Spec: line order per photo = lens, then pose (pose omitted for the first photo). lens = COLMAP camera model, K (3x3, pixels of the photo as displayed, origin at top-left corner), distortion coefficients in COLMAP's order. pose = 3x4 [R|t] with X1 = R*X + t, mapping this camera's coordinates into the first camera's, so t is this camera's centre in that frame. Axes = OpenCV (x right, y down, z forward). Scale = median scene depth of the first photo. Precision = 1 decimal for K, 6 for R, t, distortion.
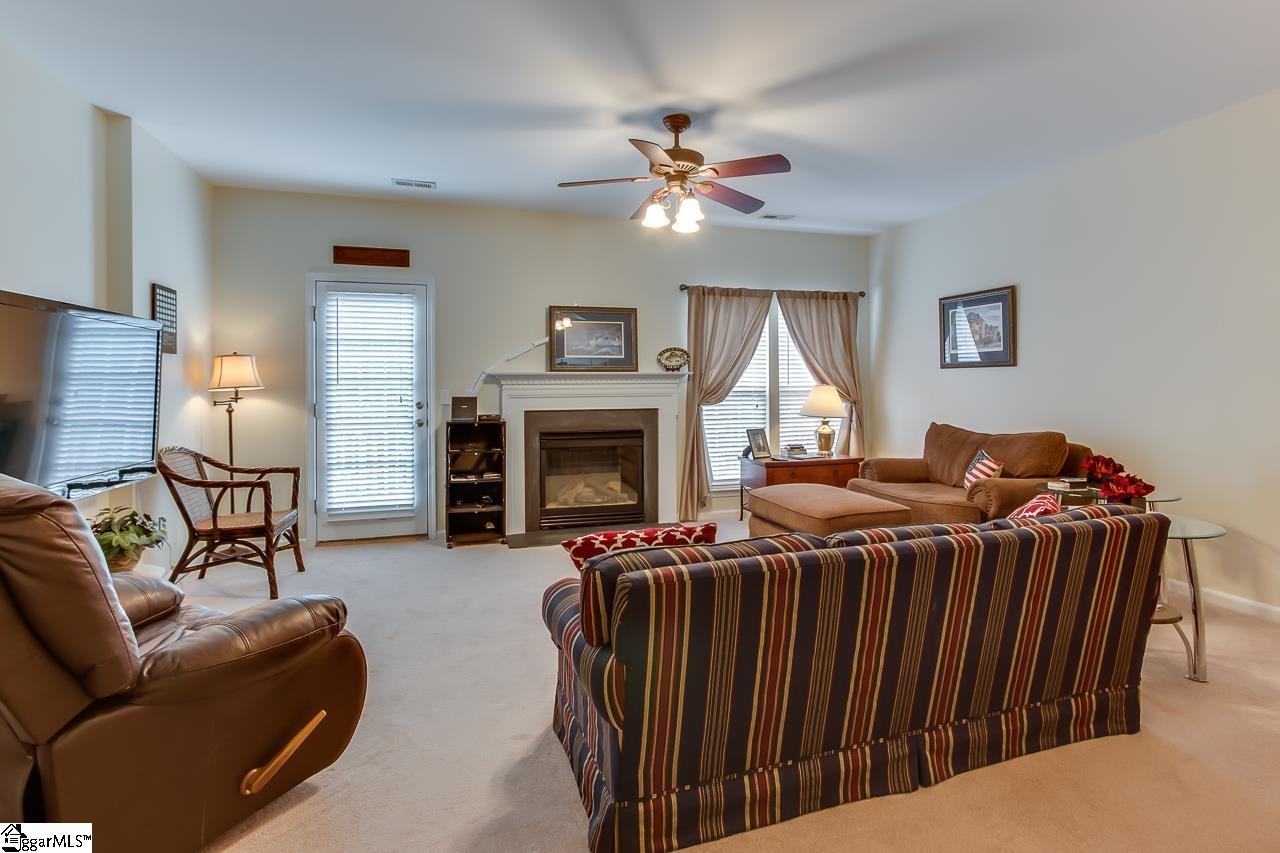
lens RADIAL K [[637.8, 0, 642.1], [0, 637.8, 386.0], [0, 0, 1]] dist [-0.000326, 0.000322]
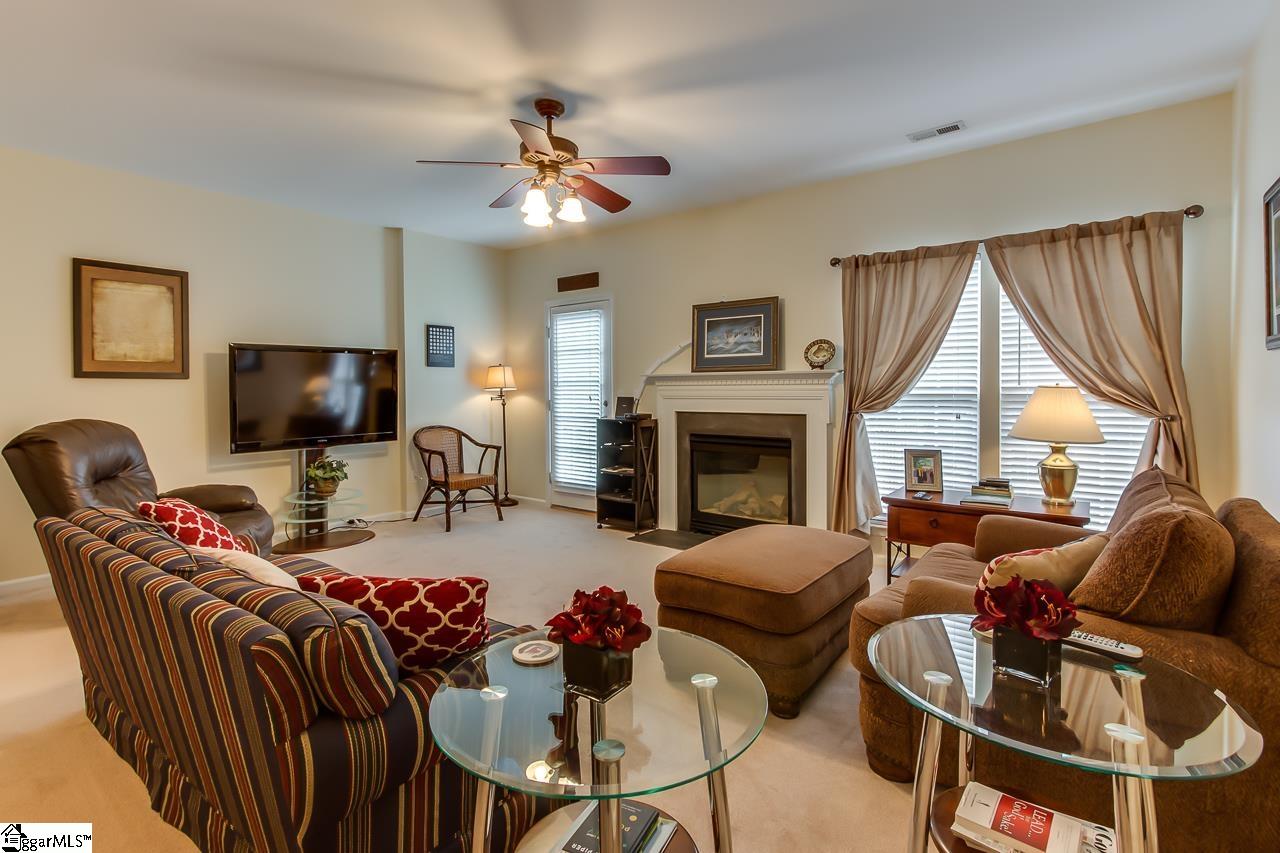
lens RADIAL K [[612.4, 0, 642.2], [0, 612.4, 396.7], [0, 0, 1]] dist [0.003427, 0.000537]
pose [[0.568941, 0.014711, -0.822247, 0.572219], [0.003548, 0.999787, 0.020342, -0.004703], [0.822371, -0.014490, 0.568767, 0.387236]]
